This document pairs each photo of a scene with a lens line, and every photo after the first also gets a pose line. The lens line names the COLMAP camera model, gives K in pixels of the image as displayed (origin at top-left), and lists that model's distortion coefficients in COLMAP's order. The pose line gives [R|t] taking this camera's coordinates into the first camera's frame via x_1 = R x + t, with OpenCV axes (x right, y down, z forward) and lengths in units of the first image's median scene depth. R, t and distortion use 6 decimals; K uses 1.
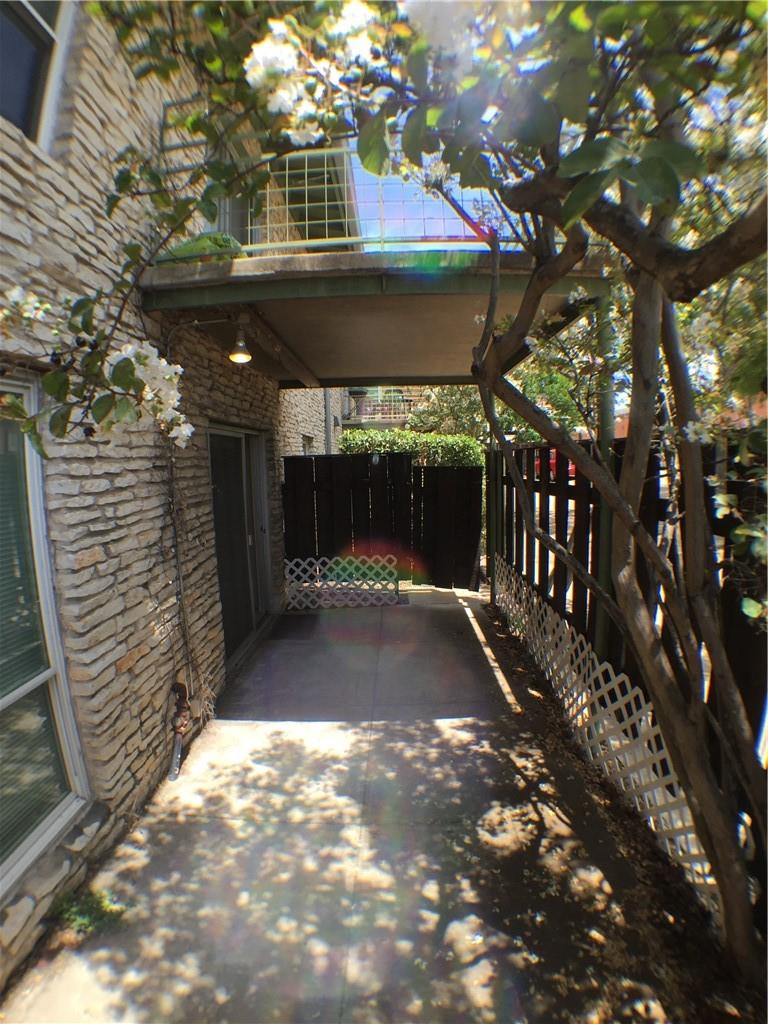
lens RADIAL K [[488.4, 0, 378.1], [0, 488.4, 507.3], [0, 0, 1]] dist [-0.175215, 0.030658]
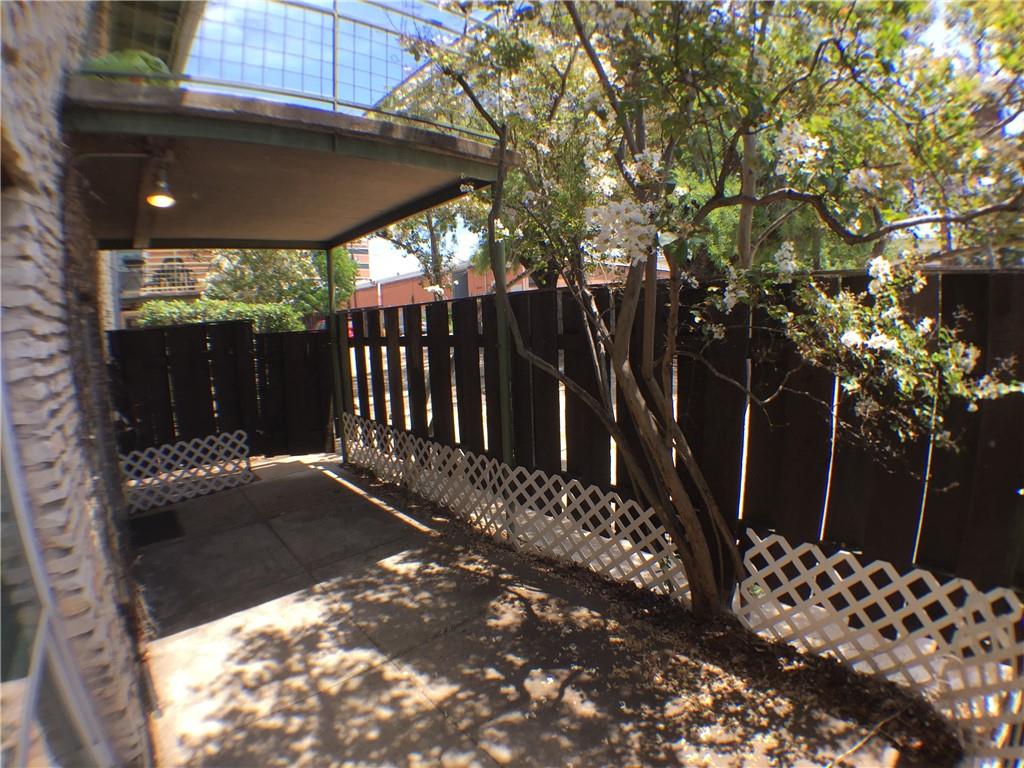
lens RADIAL K [[488.4, 0, 500.7], [0, 488.4, 378.6], [0, 0, 1]] dist [-0.175215, 0.030658]
pose [[0.704502, -0.089885, 0.703986, -0.401539], [0.095398, 0.994939, 0.031567, 0.033592], [-0.703261, 0.044920, 0.709511, 0.042228]]
